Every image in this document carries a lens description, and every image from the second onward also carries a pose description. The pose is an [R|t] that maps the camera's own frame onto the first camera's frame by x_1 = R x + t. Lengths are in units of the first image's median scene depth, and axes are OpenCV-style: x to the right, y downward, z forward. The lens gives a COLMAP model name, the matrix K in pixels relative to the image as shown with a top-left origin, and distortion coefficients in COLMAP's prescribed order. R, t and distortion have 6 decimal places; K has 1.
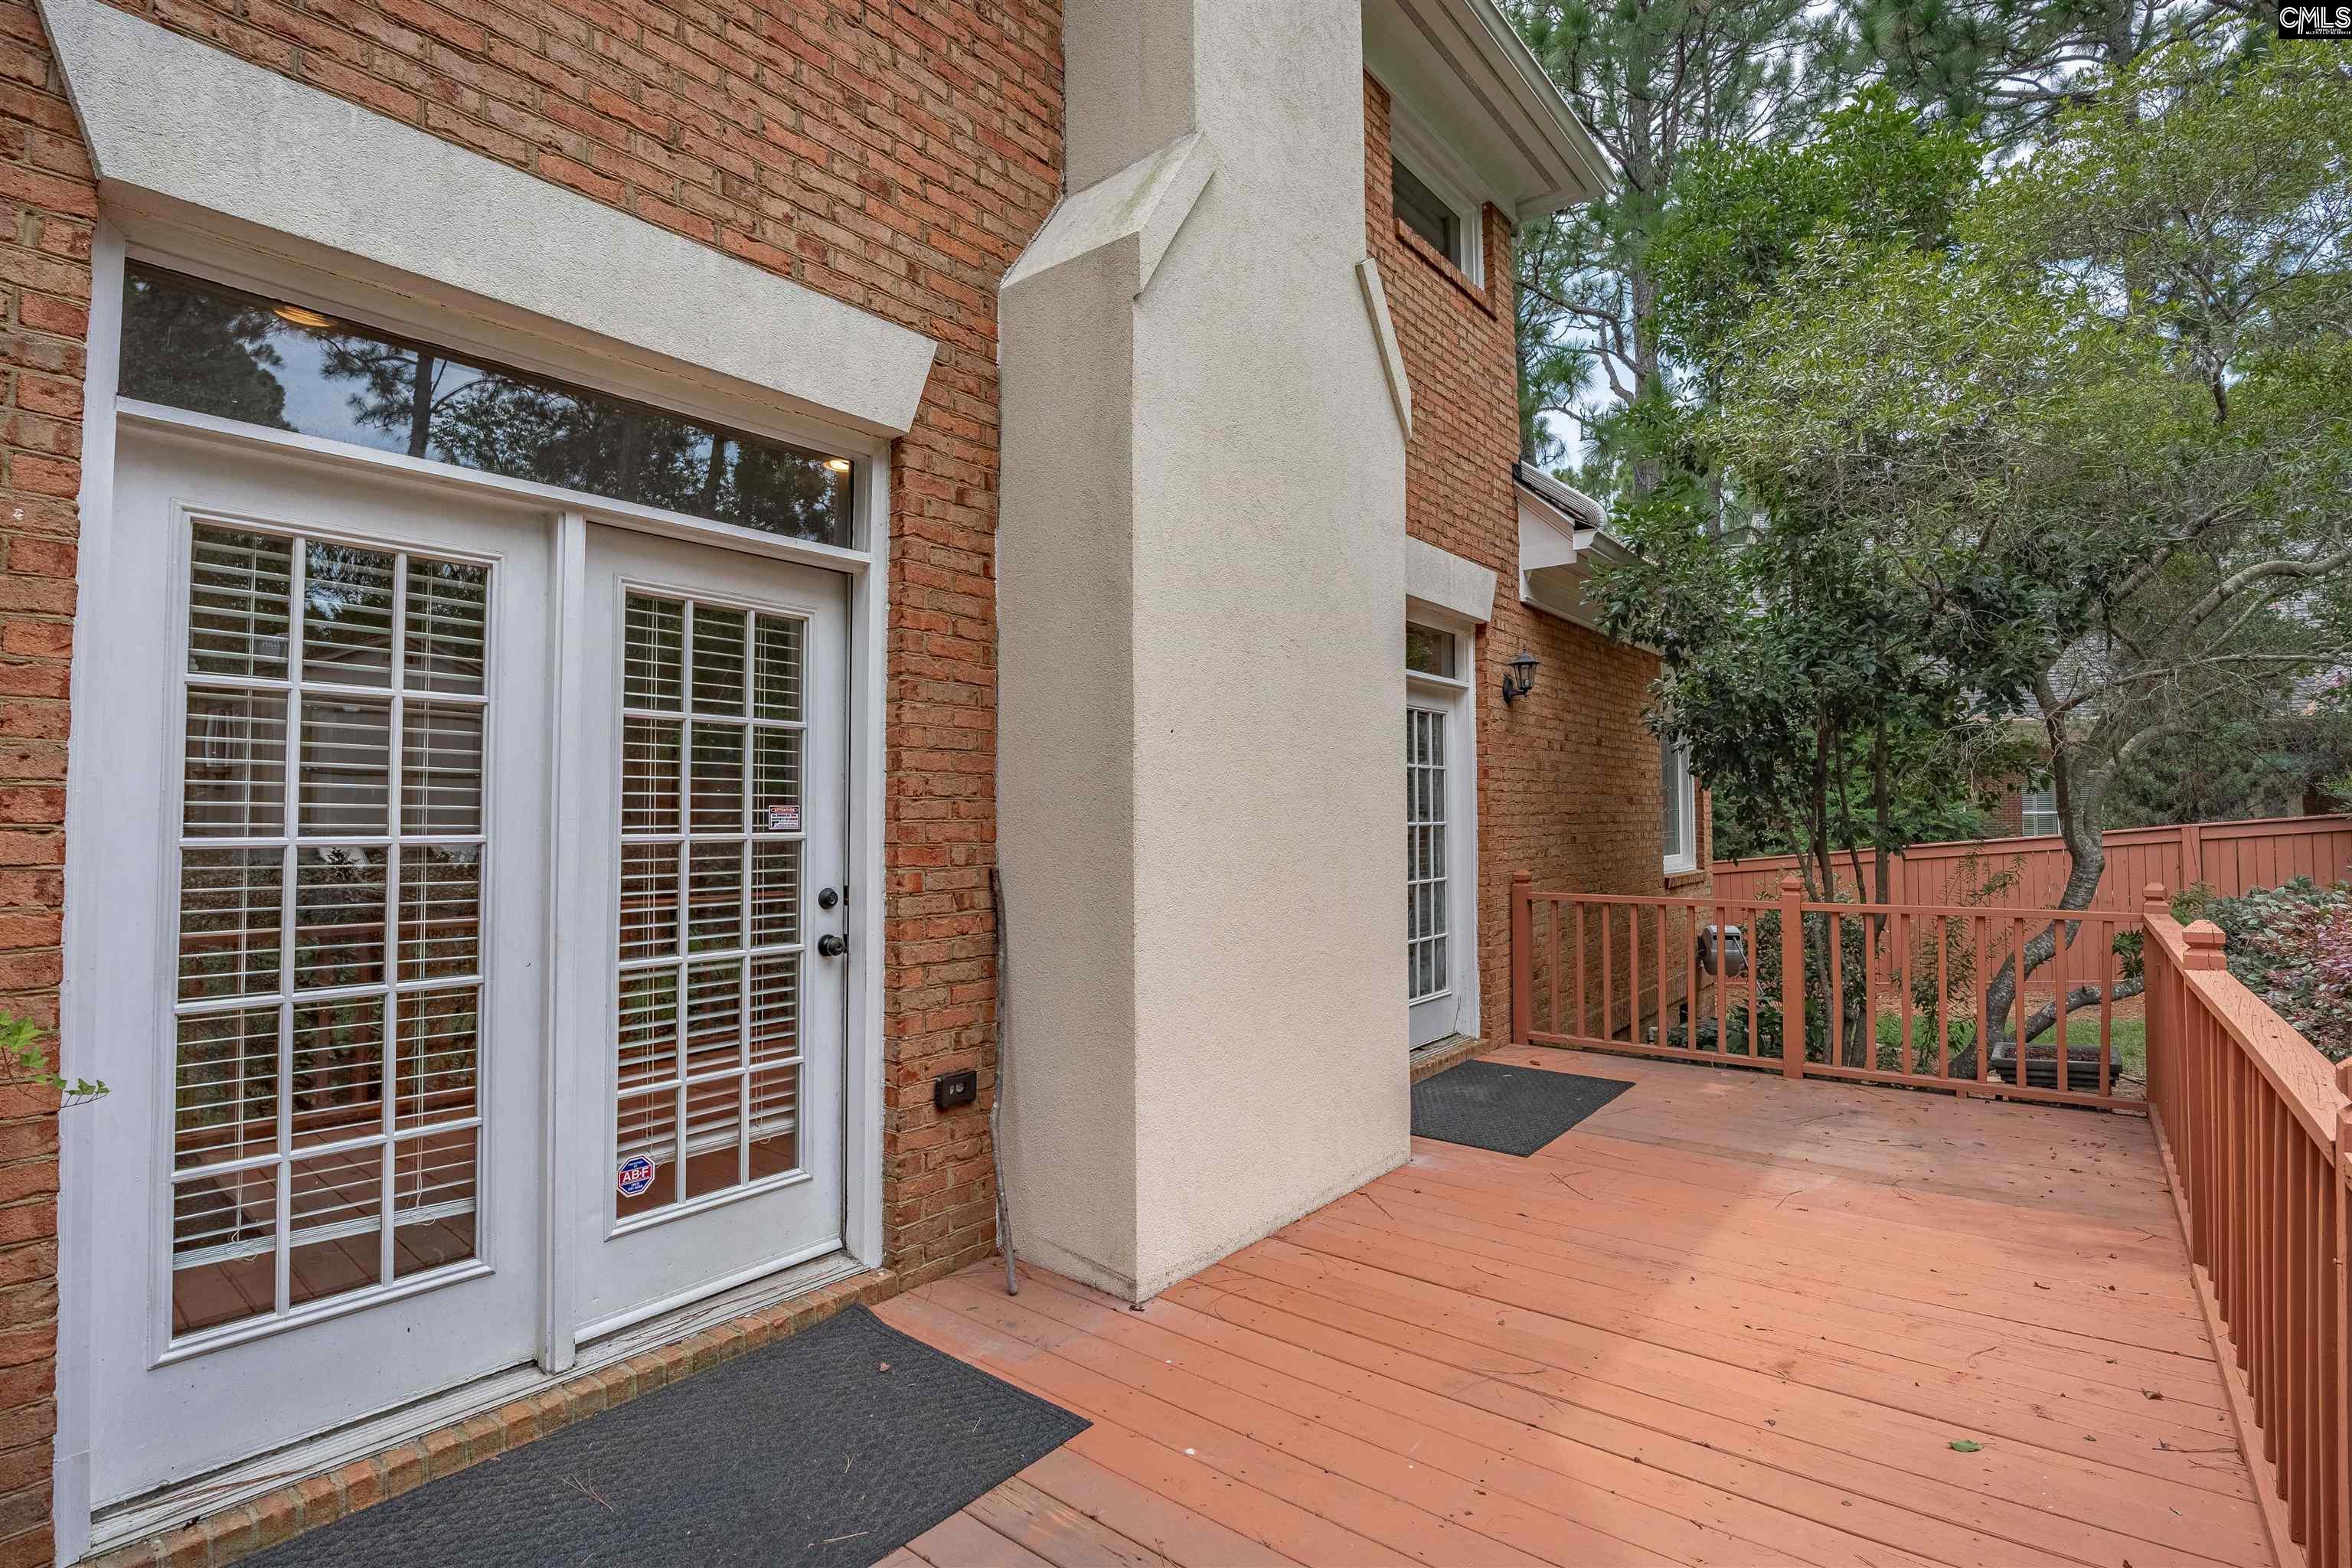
lens RADIAL K [[1118.2, 0, 1174.7], [0, 1118.2, 790.0], [0, 0, 1]] dist [-0.018914, 0.000236]
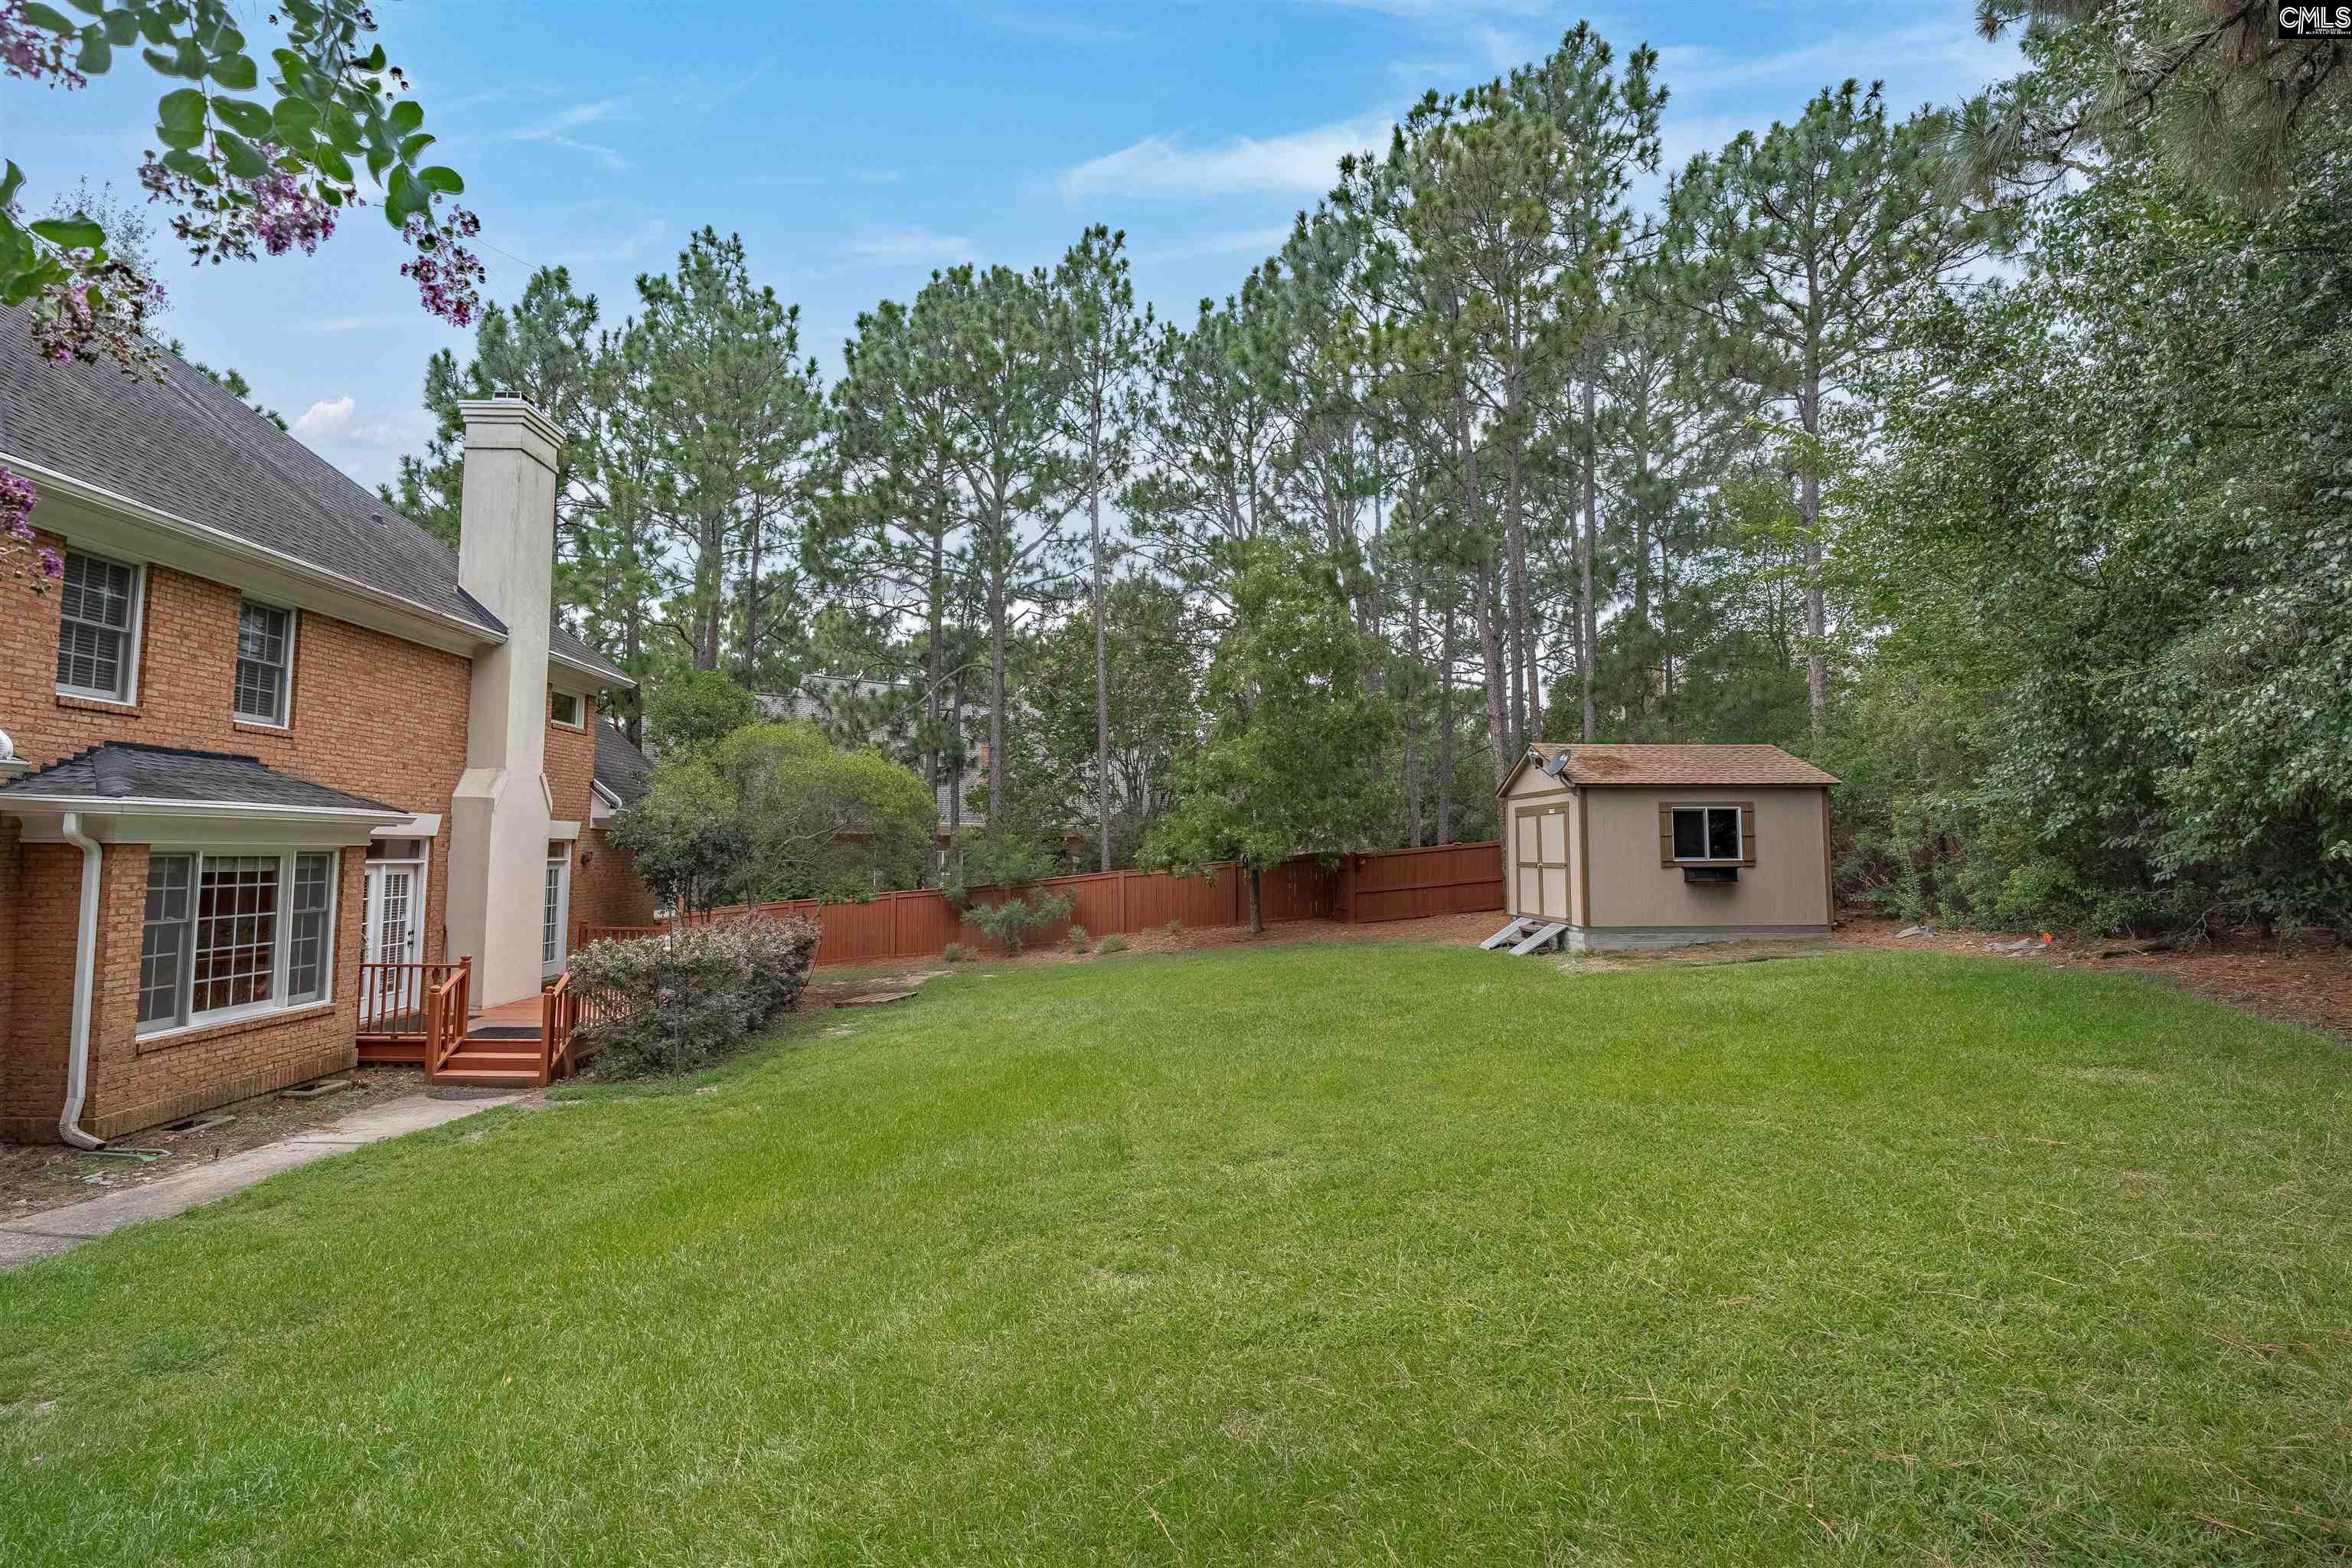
lens RADIAL K [[1118.2, 0, 1155.4], [0, 1118.2, 770.8], [0, 0, 1]] dist [-0.018914, 0.000236]
pose [[0.758425, 0.054725, 0.649459, -0.946532], [-0.026884, 0.998247, -0.052720, -0.401414], [-0.651206, 0.022524, 0.758567, -4.372731]]
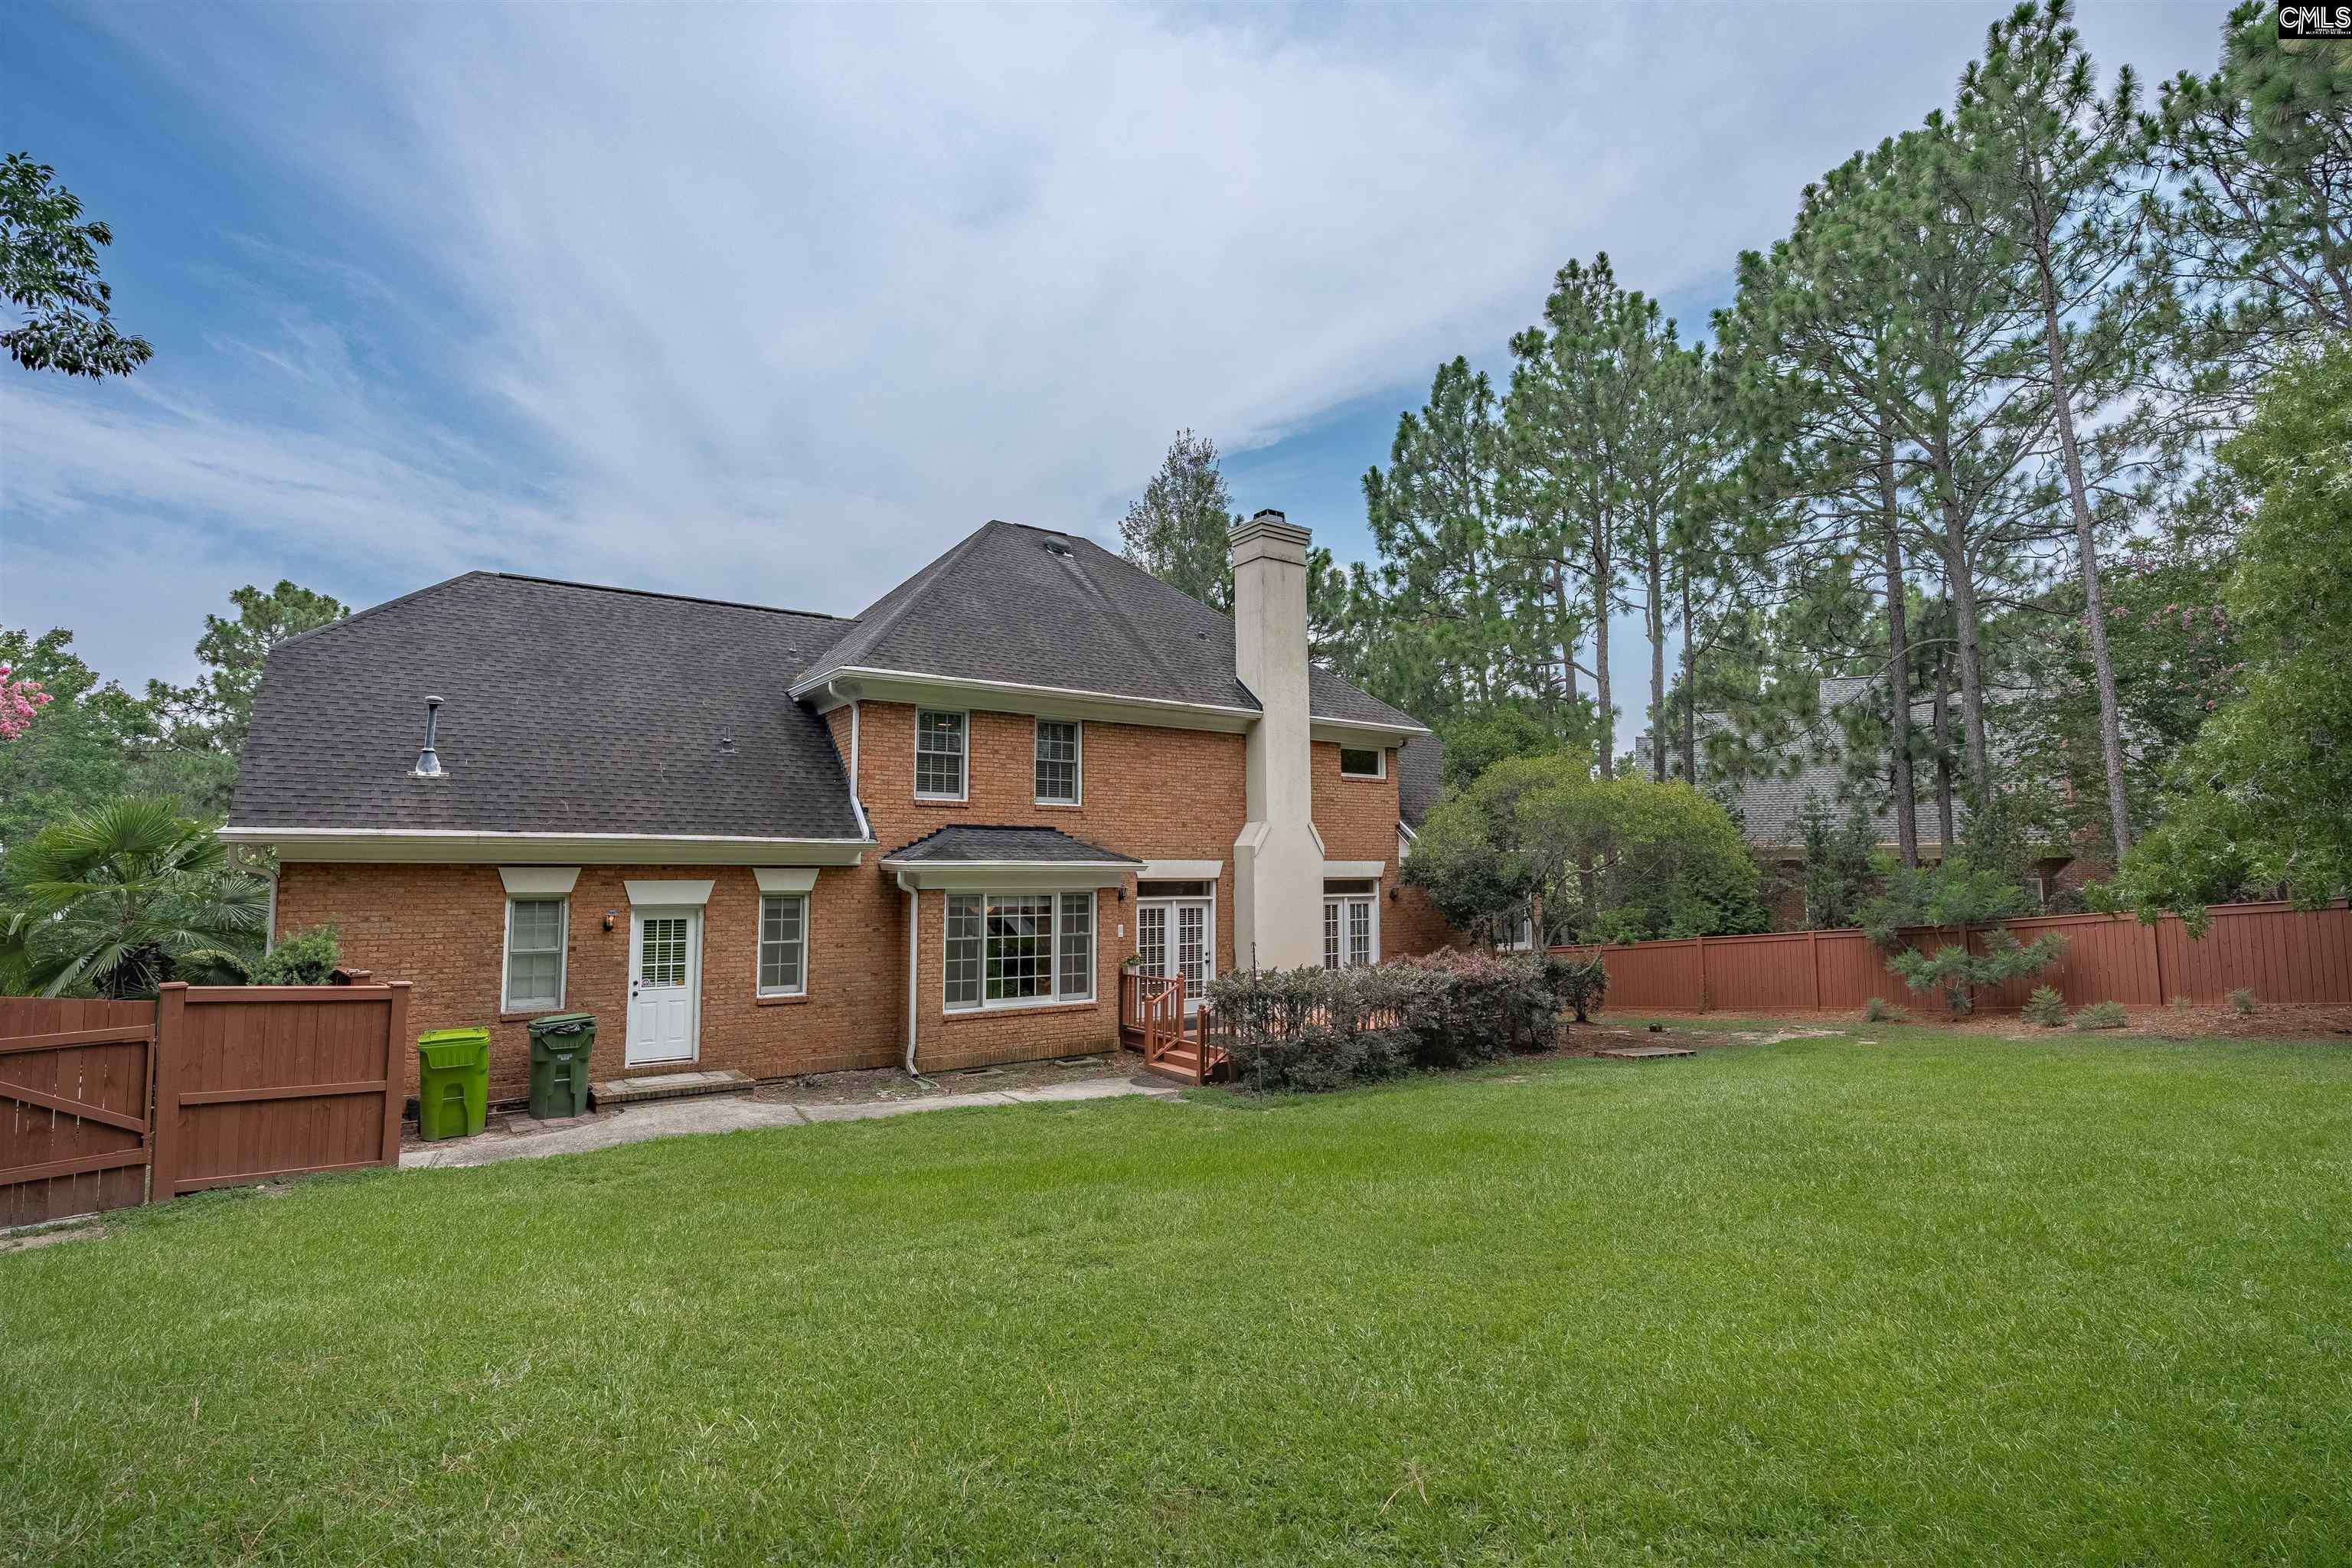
lens RADIAL K [[1118.2, 0, 1155.8], [0, 1118.2, 784.6], [0, 0, 1]] dist [-0.018914, 0.000236]
pose [[0.955663, -0.026128, -0.293303, 1.162017], [0.009939, 0.998350, -0.056550, -0.452838], [0.294296, 0.051128, 0.954346, -4.654770]]
